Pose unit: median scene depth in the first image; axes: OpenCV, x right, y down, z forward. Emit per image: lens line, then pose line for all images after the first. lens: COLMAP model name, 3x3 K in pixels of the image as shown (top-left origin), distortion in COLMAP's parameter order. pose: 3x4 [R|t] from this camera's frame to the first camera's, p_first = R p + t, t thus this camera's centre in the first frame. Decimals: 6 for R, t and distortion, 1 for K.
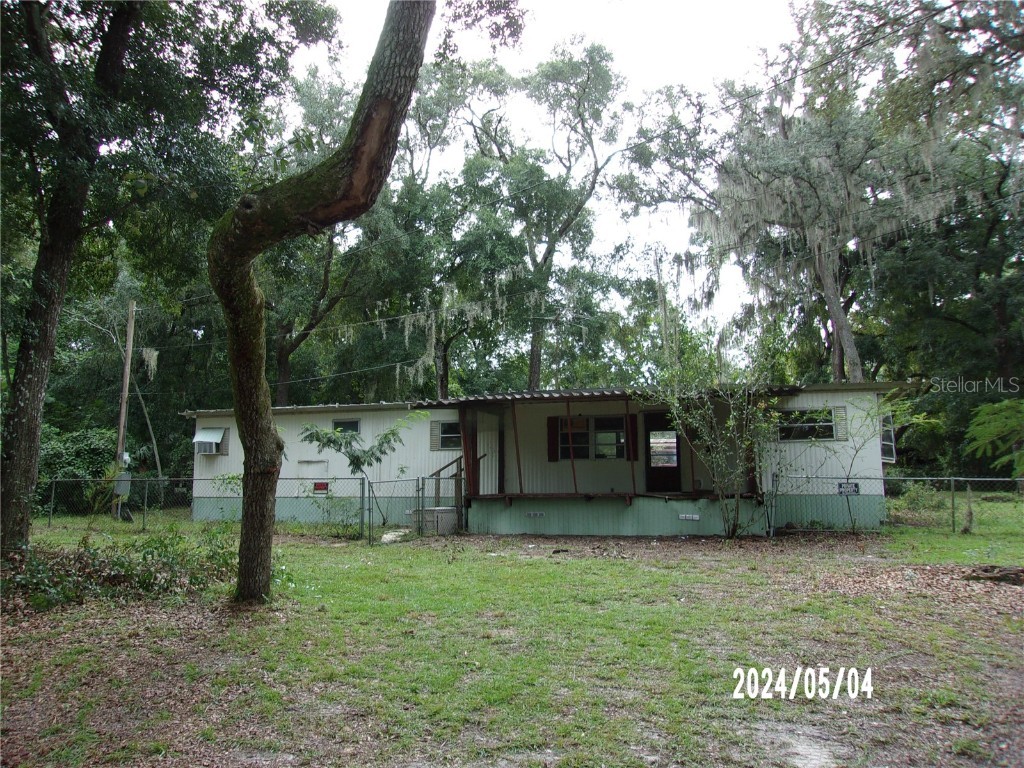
lens RADIAL K [[818.5, 0, 512.0], [0, 818.5, 384.0], [0, 0, 1]] dist [0.045376, 0.000680]
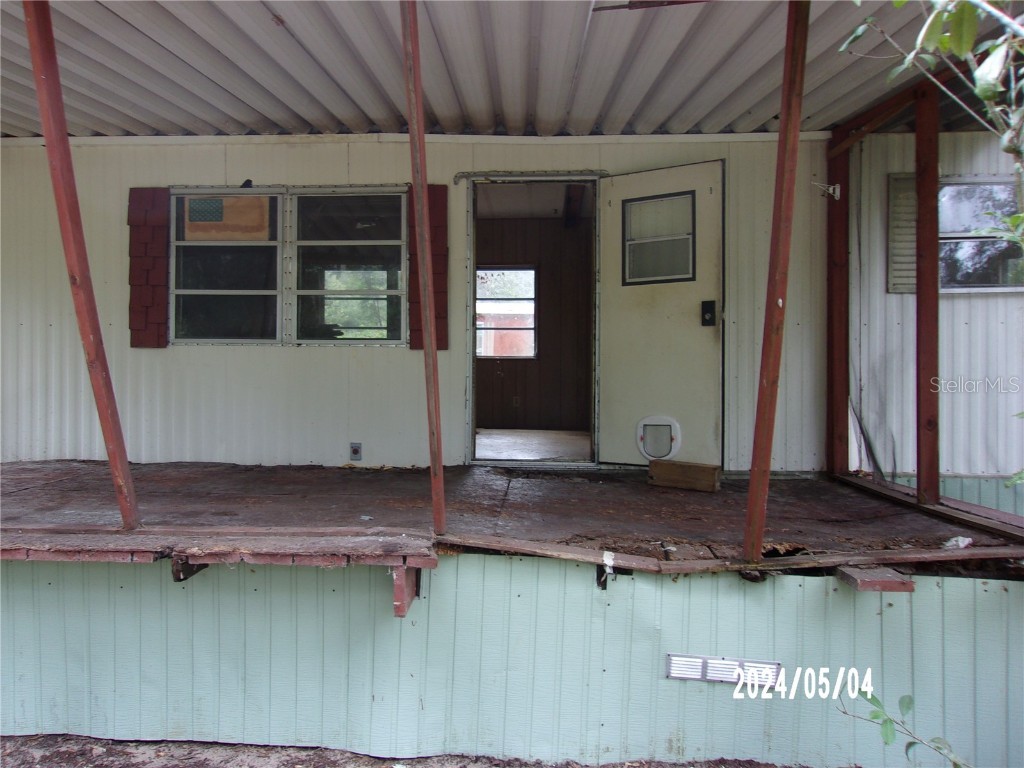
lens RADIAL K [[807.6, 0, 512.0], [0, 807.6, 384.0], [0, 0, 1]] dist [0.021000, 0.005716]
pose [[0.966854, 0.002456, 0.255319, 0.092916], [-0.043152, 0.987141, 0.153916, 0.054417], [-0.251658, -0.159832, 0.954527, 0.646611]]
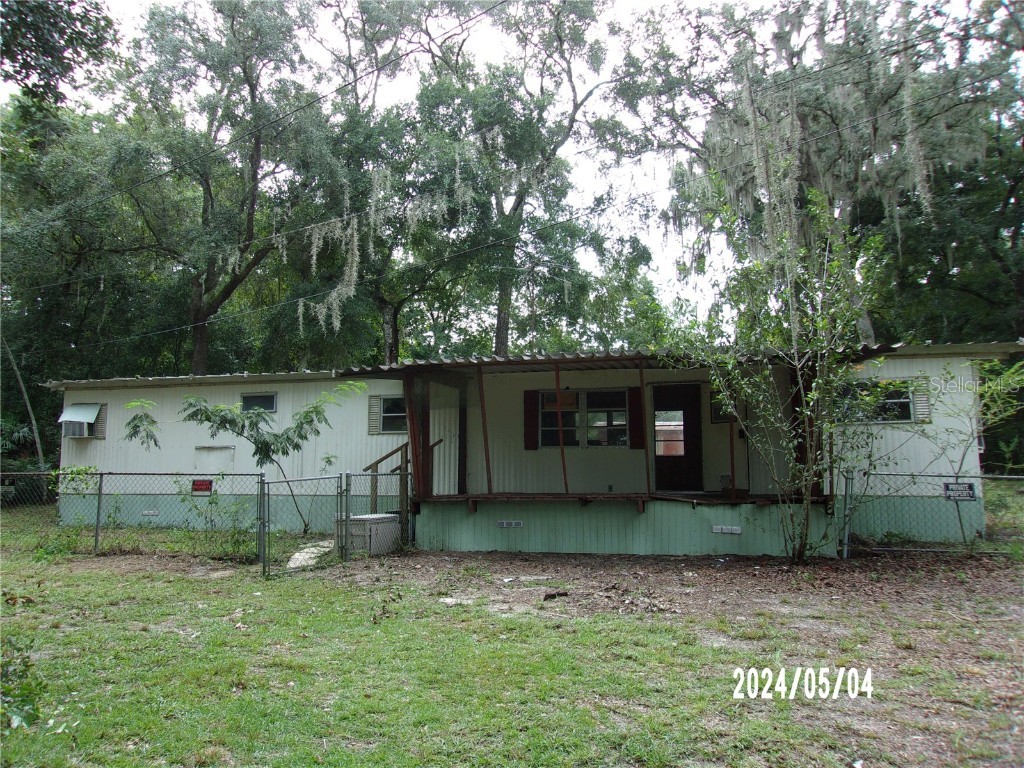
lens RADIAL K [[807.6, 0, 512.0], [0, 807.6, 384.0], [0, 0, 1]] dist [0.021000, 0.005716]
pose [[0.998773, 0.006328, 0.049114, -0.003925], [-0.007328, 0.999769, 0.020210, 0.017871], [-0.048975, -0.020545, 0.998589, 0.238686]]
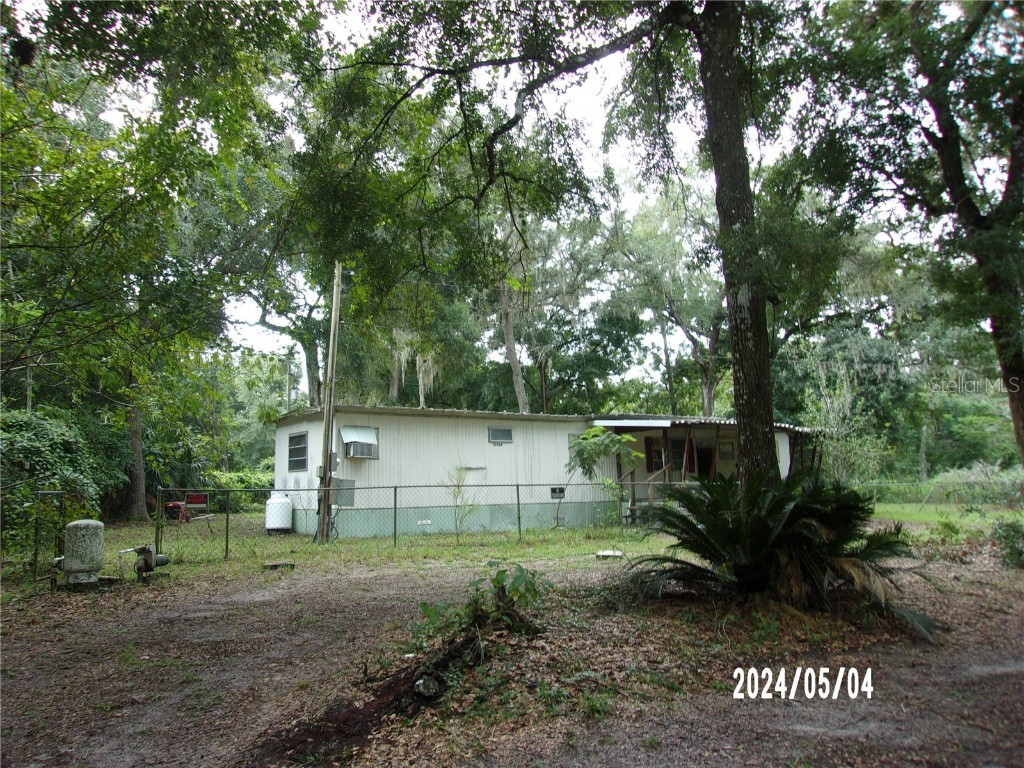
lens RADIAL K [[803.2, 0, 512.0], [0, 803.2, 384.0], [0, 0, 1]] dist [-0.032623, 0.120867]
pose [[0.612212, 0.100782, 0.784244, -0.979148], [-0.084926, 0.994487, -0.061504, 0.050170], [-0.786119, -0.028949, 0.617396, 0.388282]]
